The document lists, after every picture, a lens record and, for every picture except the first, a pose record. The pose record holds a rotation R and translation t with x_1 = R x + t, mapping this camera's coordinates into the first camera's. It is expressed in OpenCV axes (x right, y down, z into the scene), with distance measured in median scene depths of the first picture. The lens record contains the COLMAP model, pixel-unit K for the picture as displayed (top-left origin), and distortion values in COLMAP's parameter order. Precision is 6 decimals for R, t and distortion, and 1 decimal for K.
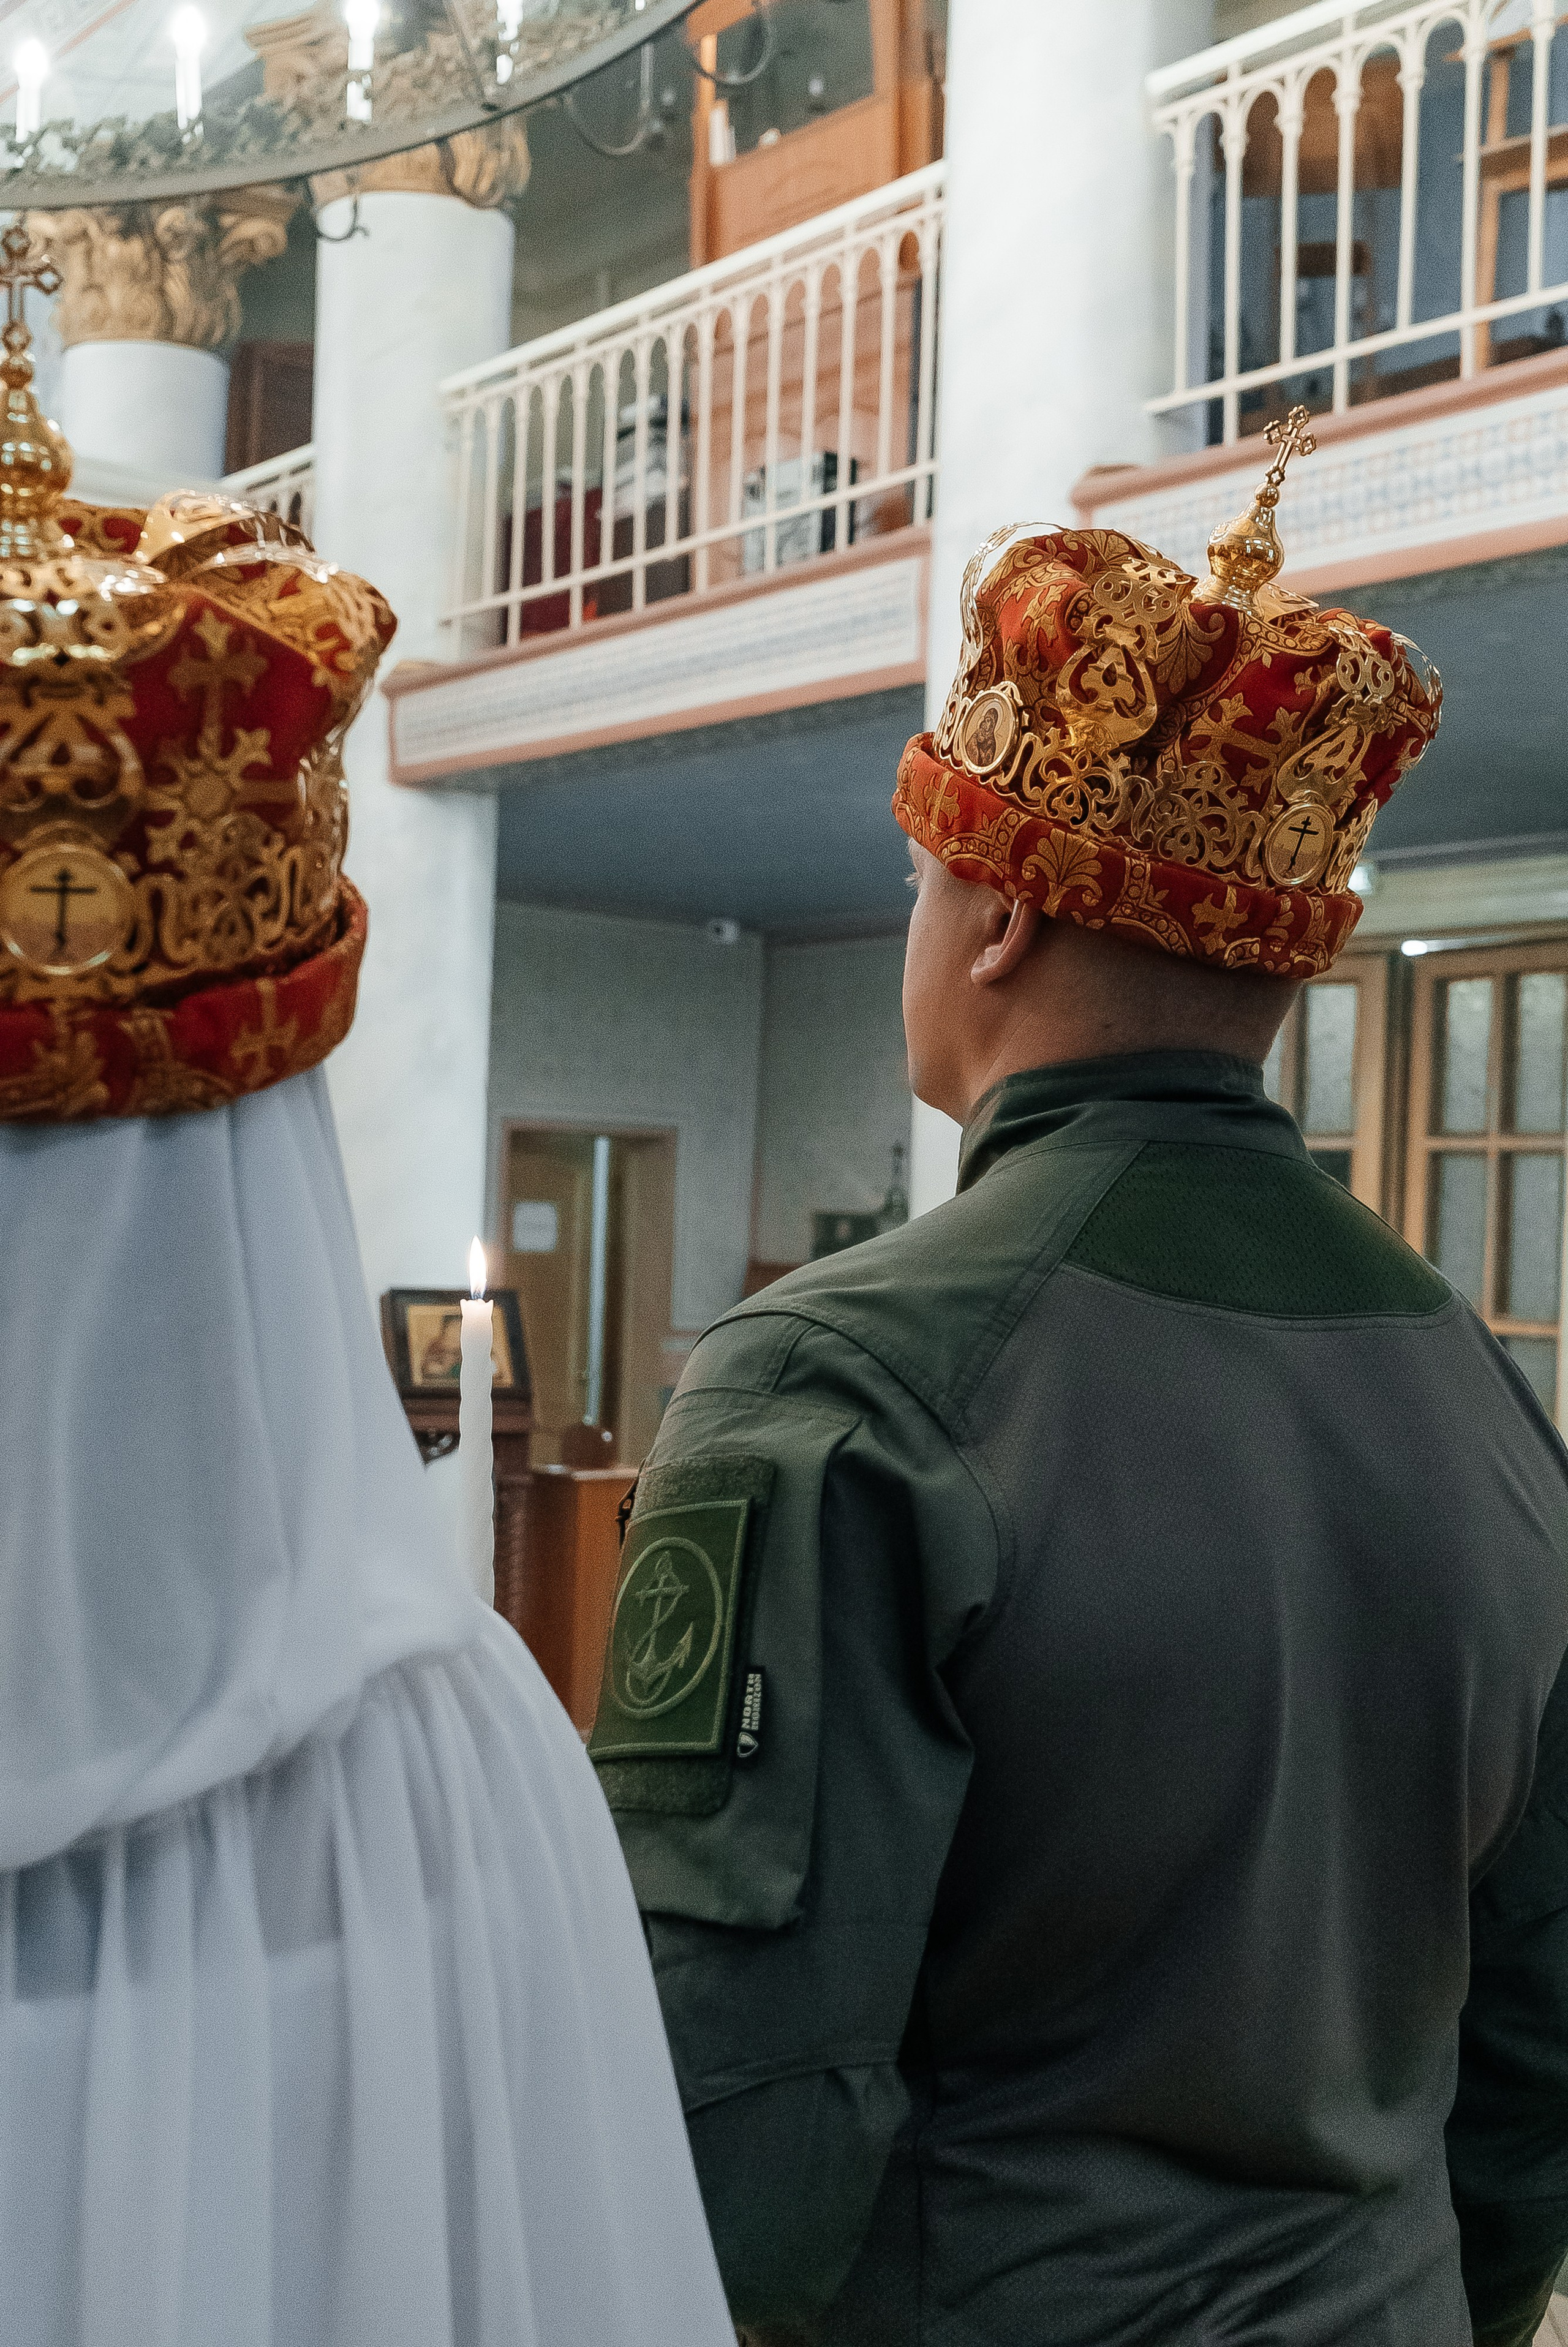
lens RADIAL K [[2602.0, 0, 783.8], [0, 2602.0, 1181.5], [0, 0, 1]] dist [0.080607, 0.000000]
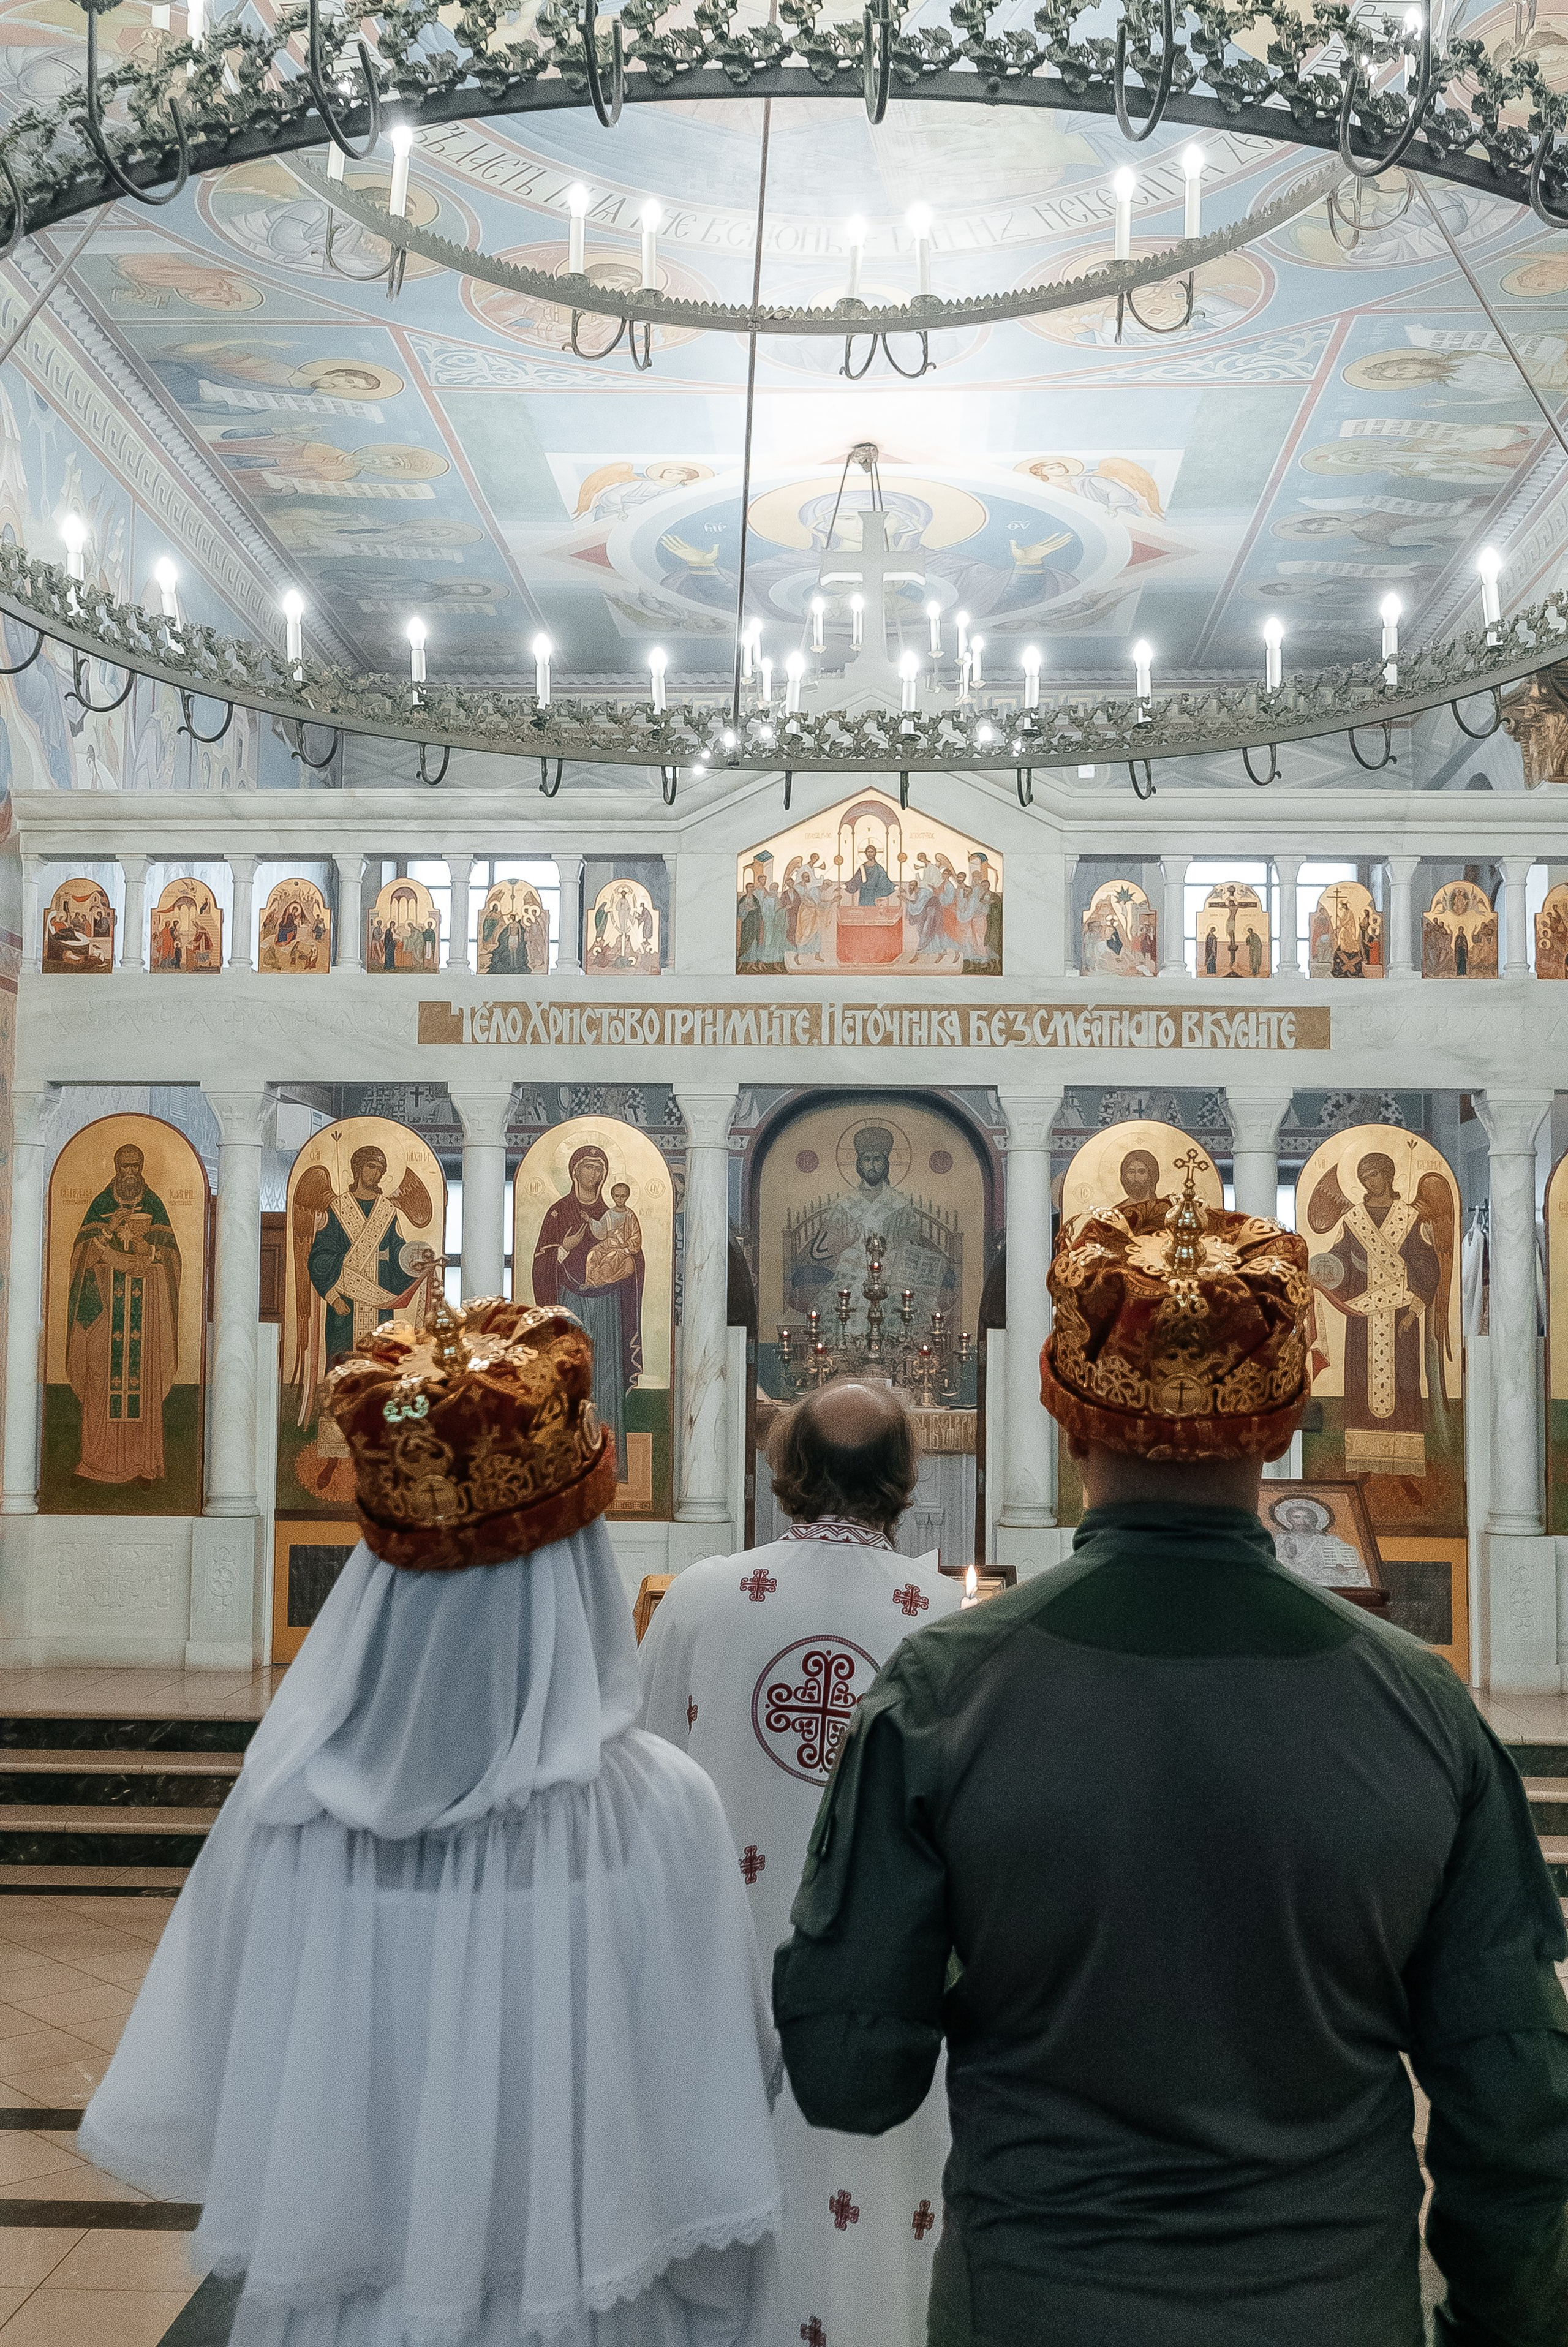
lens RADIAL K [[2360.0, 0, 780.0], [0, 2360.0, 1174.6], [0, 0, 1]] dist [-0.006384, 0.000000]
pose [[0.747524, -0.049035, -0.662423, 1.089338], [0.010719, 0.998032, -0.061782, -0.185294], [0.664149, 0.039083, 0.746578, -0.414617]]
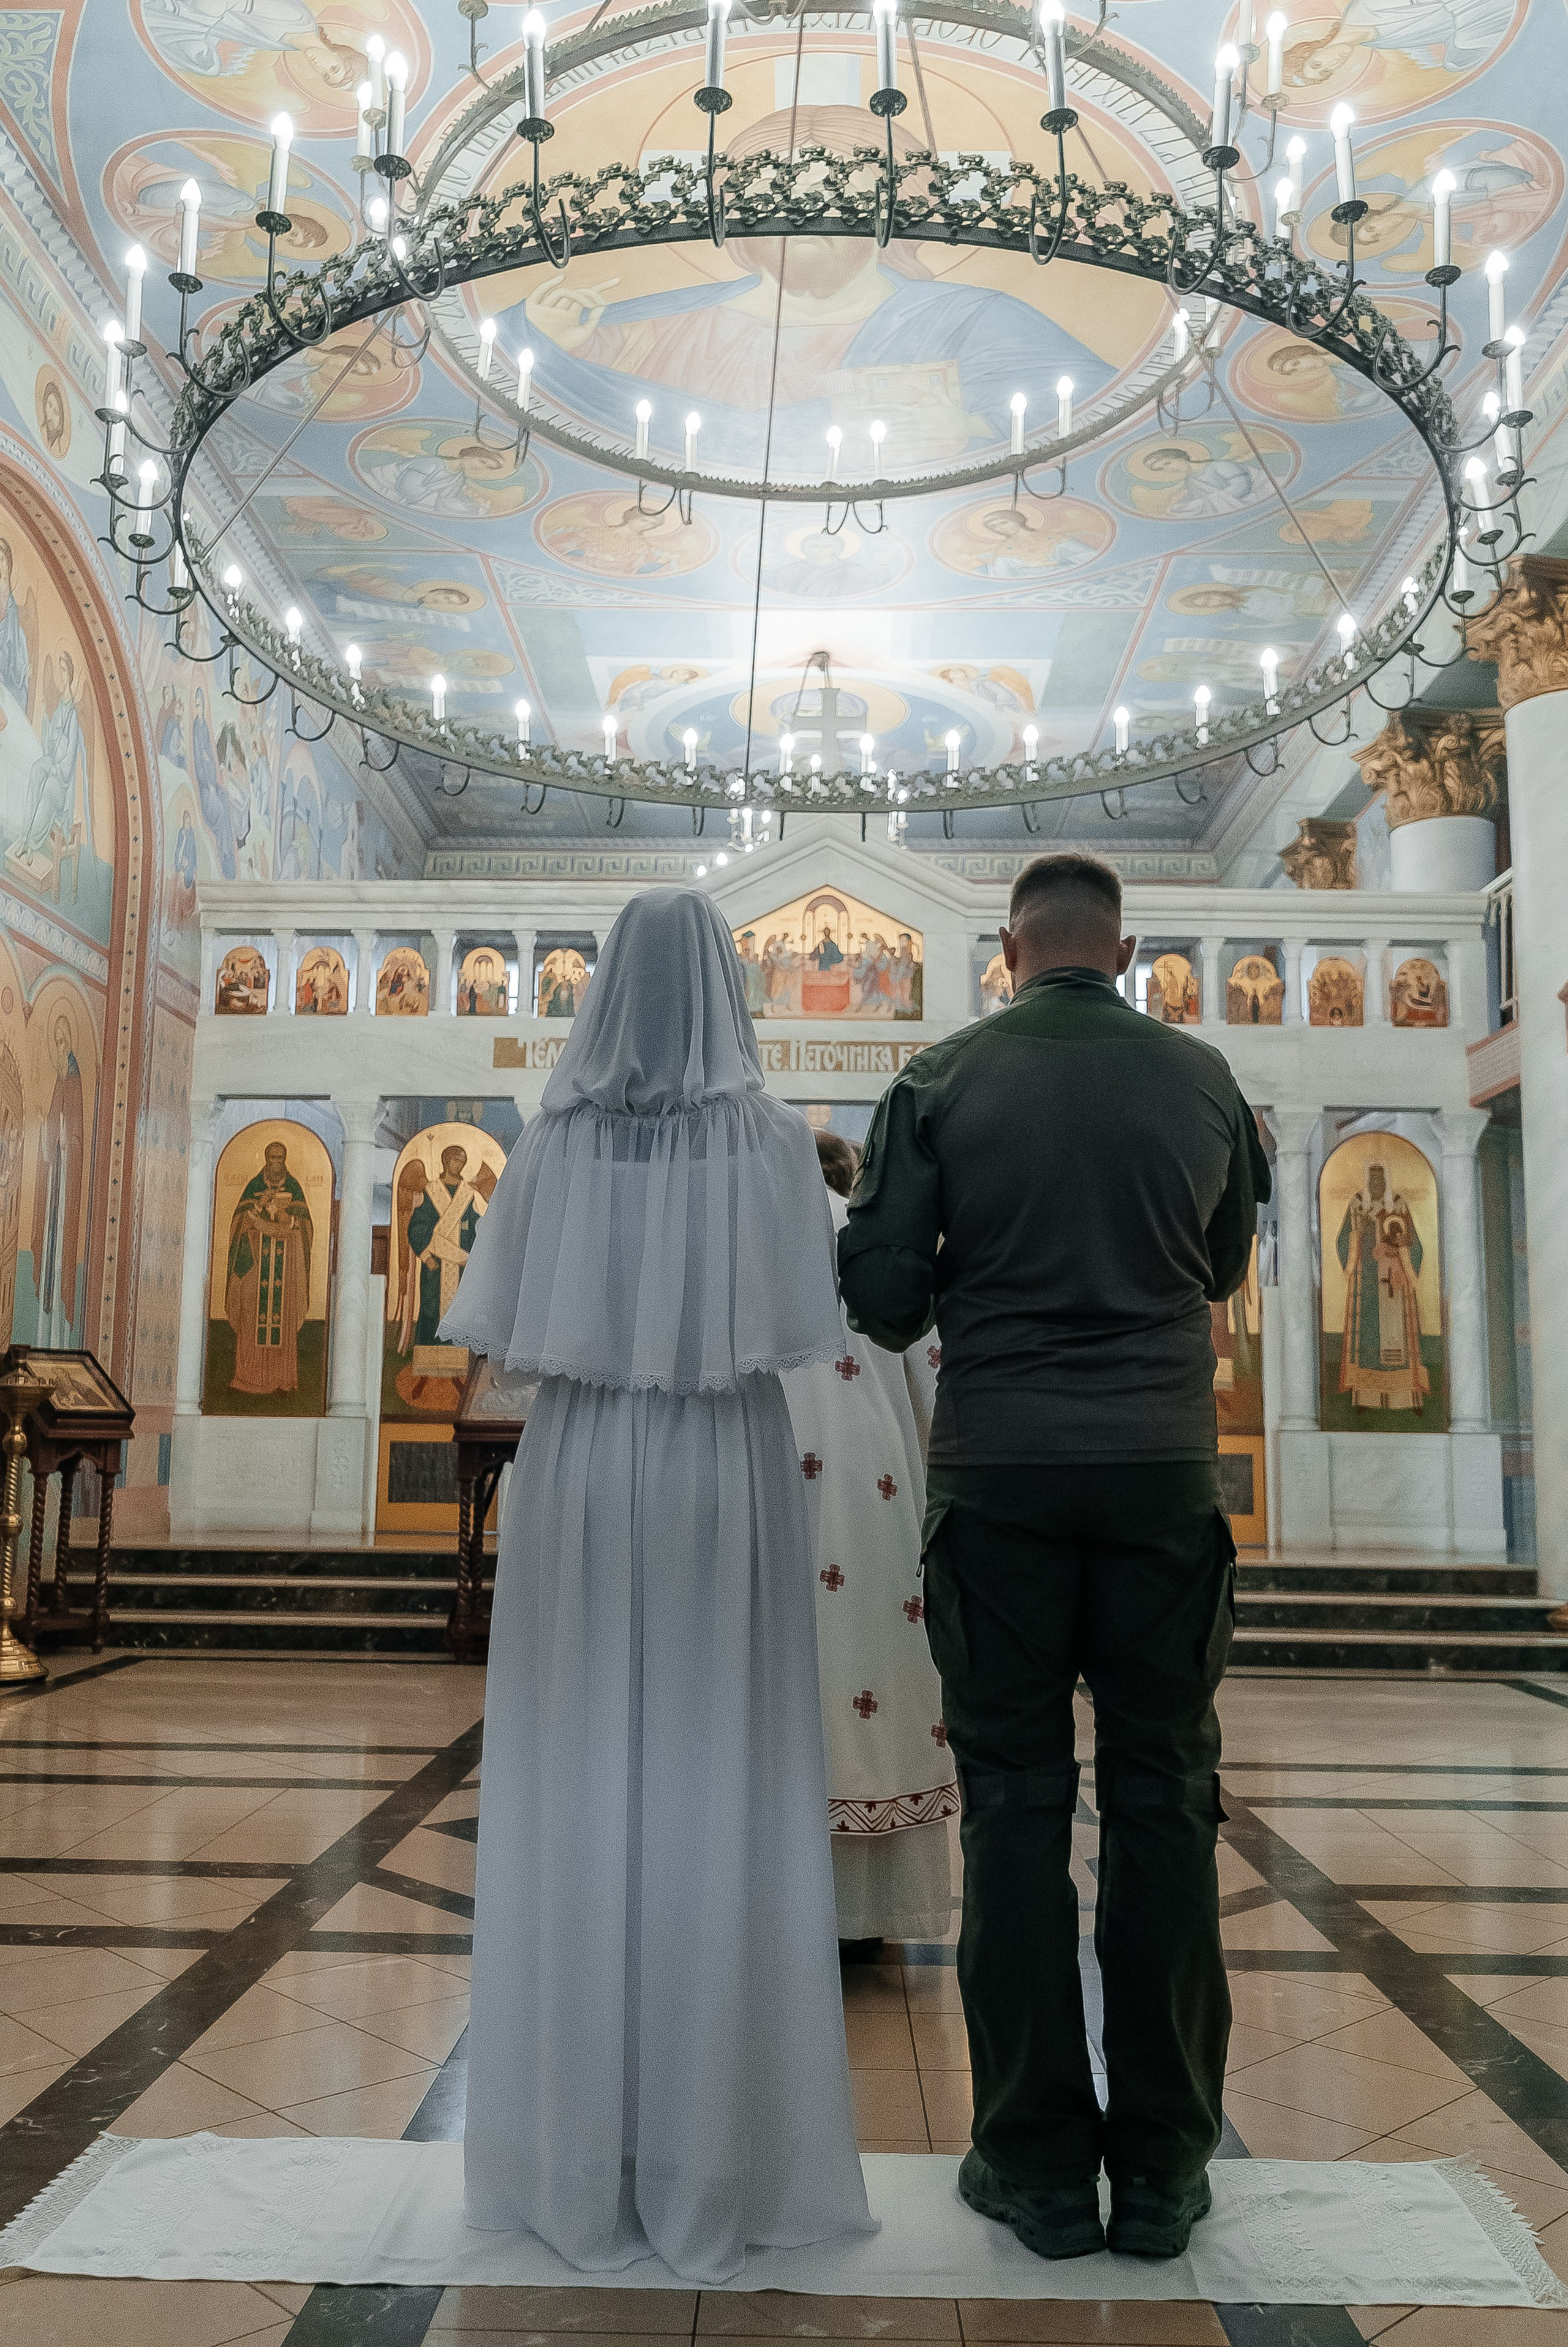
lens RADIAL K [[1836.3, 0, 787.0], [0, 1836.3, 1164.4], [0, 0, 1]] dist [-0.026353, 0.011942]
pose [[0.767027, -0.086657, -0.635736, 1.214282], [0.007358, 0.991960, -0.126337, 0.241438], [0.641572, 0.092226, 0.761498, -0.696265]]
